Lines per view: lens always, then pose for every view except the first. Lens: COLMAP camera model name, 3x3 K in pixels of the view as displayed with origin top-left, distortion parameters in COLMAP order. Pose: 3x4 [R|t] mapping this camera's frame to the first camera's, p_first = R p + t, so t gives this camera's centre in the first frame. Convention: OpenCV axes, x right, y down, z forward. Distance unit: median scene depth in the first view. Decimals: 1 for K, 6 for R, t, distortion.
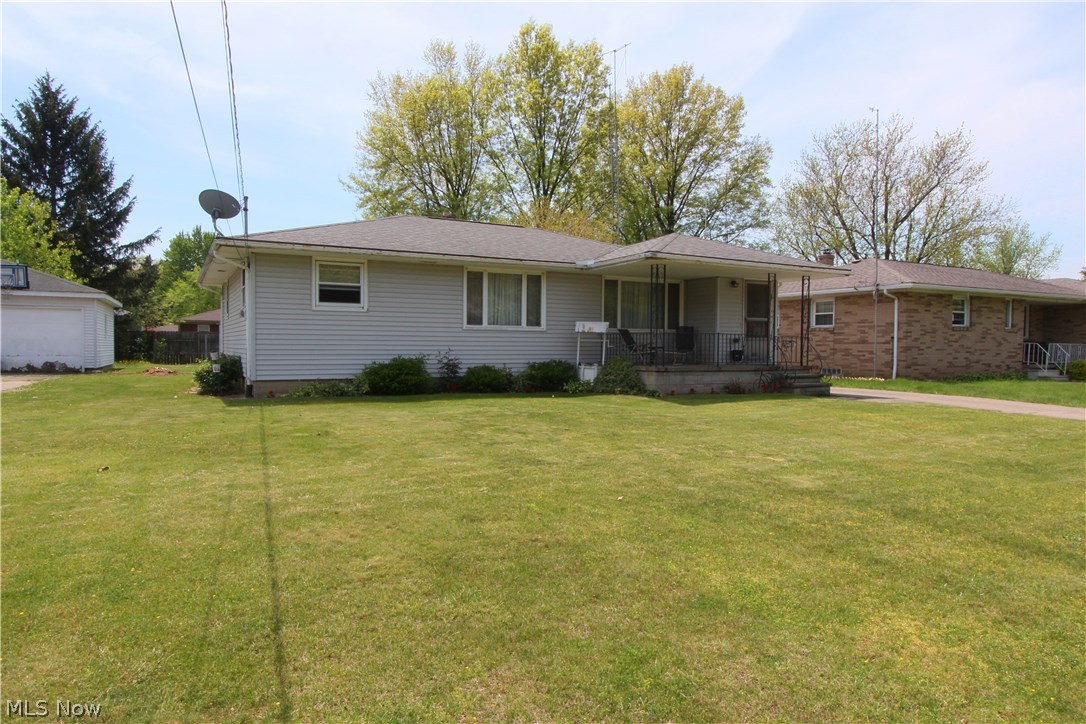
lens RADIAL K [[712.3, 0, 550.9], [0, 712.3, 359.3], [0, 0, 1]] dist [-0.001951, -0.001044]
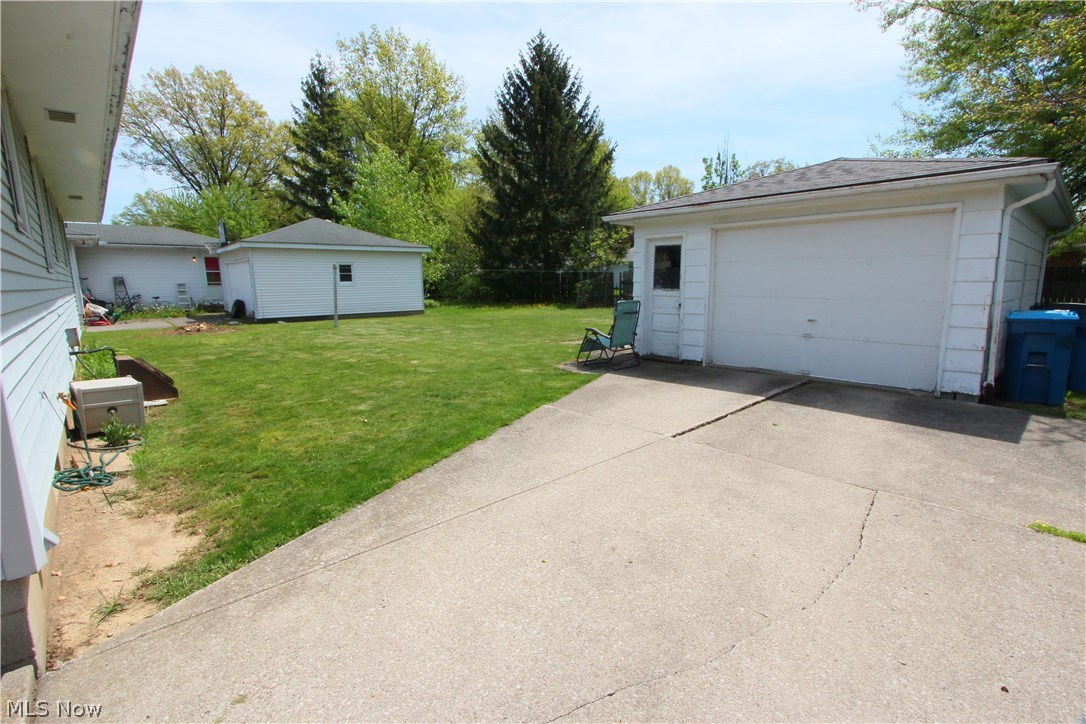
lens RADIAL K [[498.4, 0, 548.0], [0, 498.4, 369.0], [0, 0, 1]] dist [-0.020520, 0.004408]
pose [[0.244419, 0.163810, -0.955733, 0.206875], [-0.002009, 0.985711, 0.168435, -0.049396], [0.969668, -0.039249, 0.241256, 1.776201]]
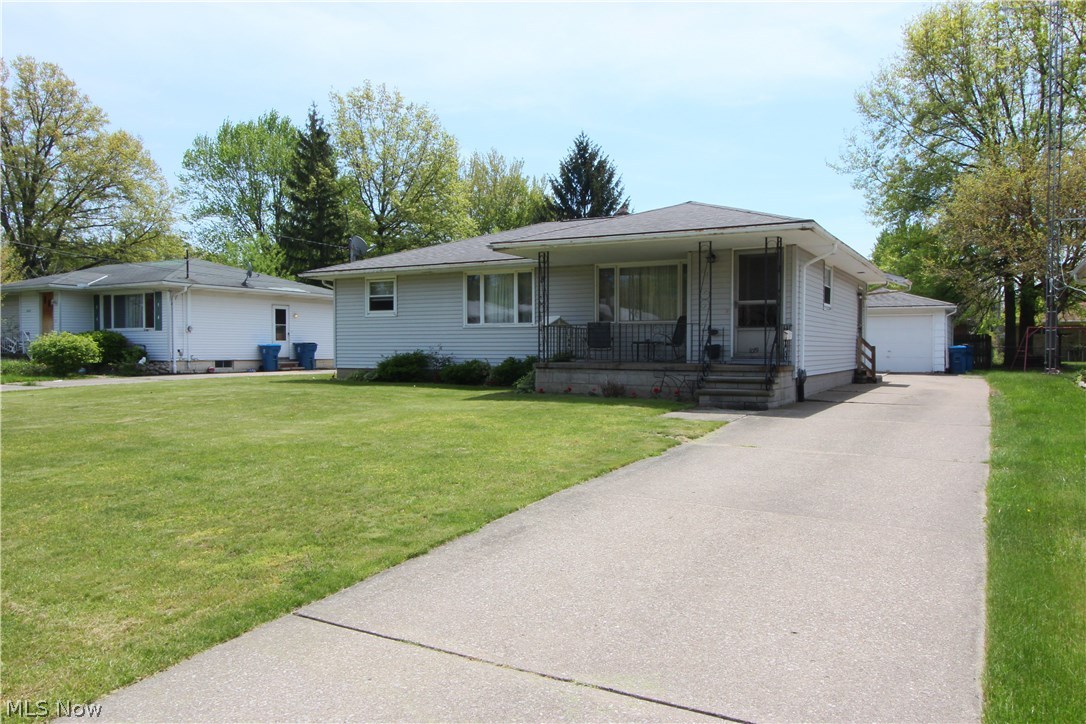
lens RADIAL K [[778.7, 0, 537.2], [0, 778.7, 371.0], [0, 0, 1]] dist [0.000657, -0.002044]
pose [[0.522330, 0.021306, -0.852477, 0.975462], [-0.011430, 0.999773, 0.017984, 0.002990], [0.852667, 0.000351, 0.522455, 0.444522]]
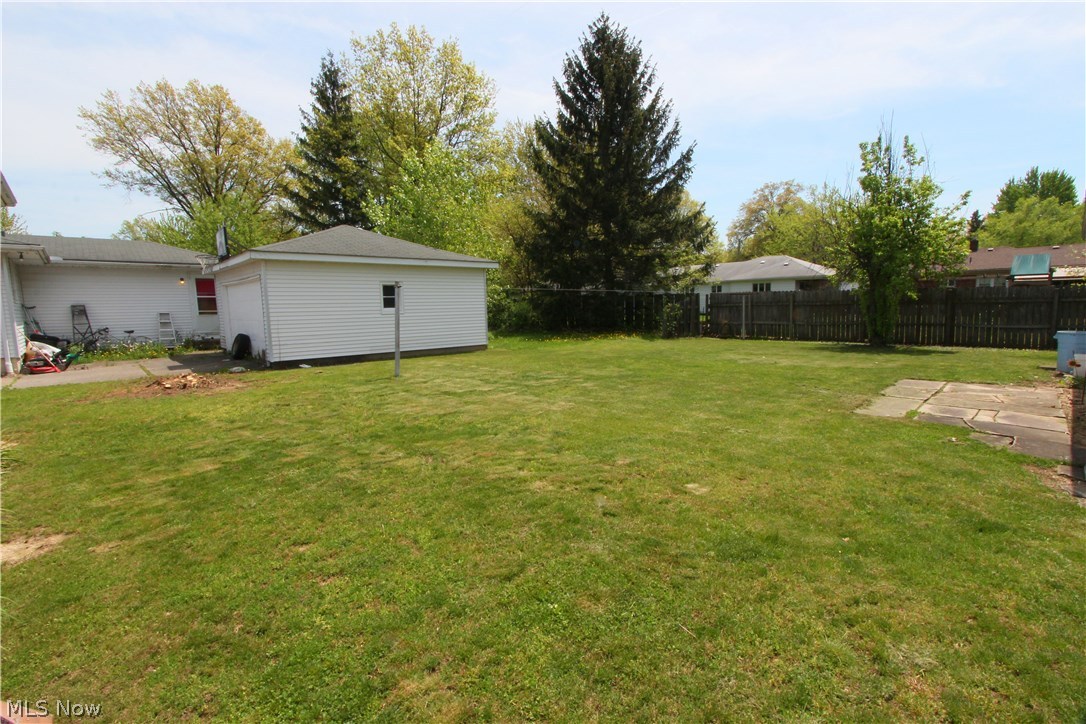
lens RADIAL K [[498.4, 0, 549.6], [0, 498.4, 368.9], [0, 0, 1]] dist [-0.020520, 0.004408]
pose [[0.264098, 0.111524, -0.958026, -0.147178], [0.008662, 0.992978, 0.117981, -0.048825], [0.964457, -0.039457, 0.261278, 1.643663]]
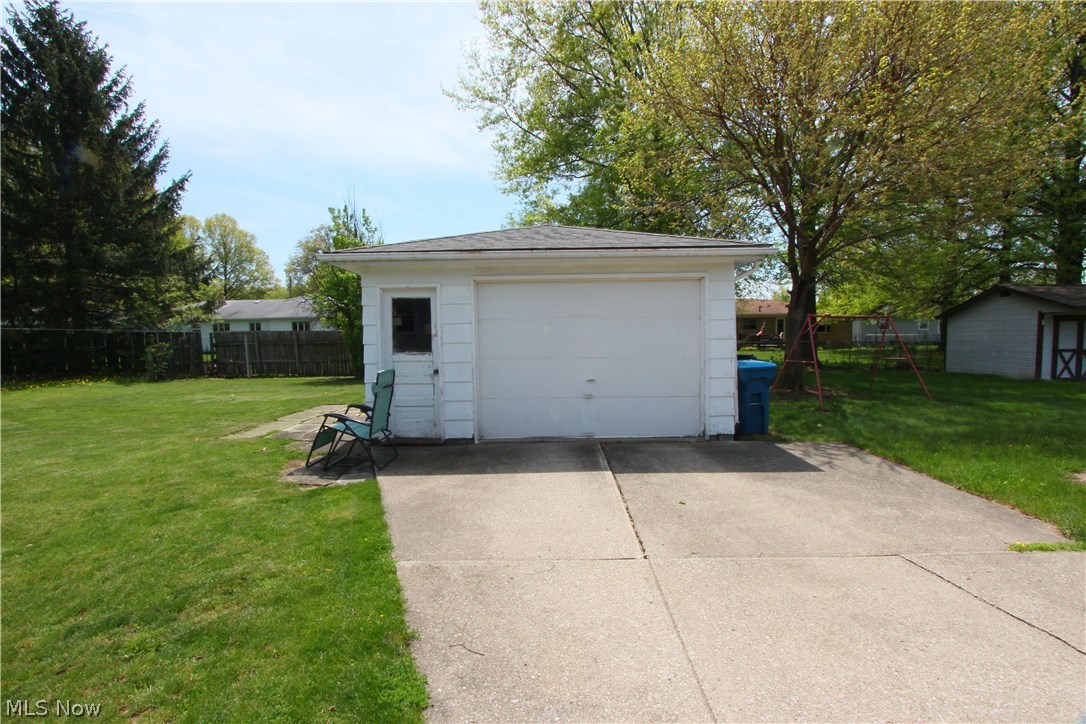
lens RADIAL K [[498.4, 0, 545.6], [0, 498.4, 366.4], [0, 0, 1]] dist [-0.020520, 0.004408]
pose [[0.874686, 0.013105, -0.484513, 0.018765], [0.011715, 0.998771, 0.048162, -0.051370], [0.484549, -0.047803, 0.873457, 1.718911]]
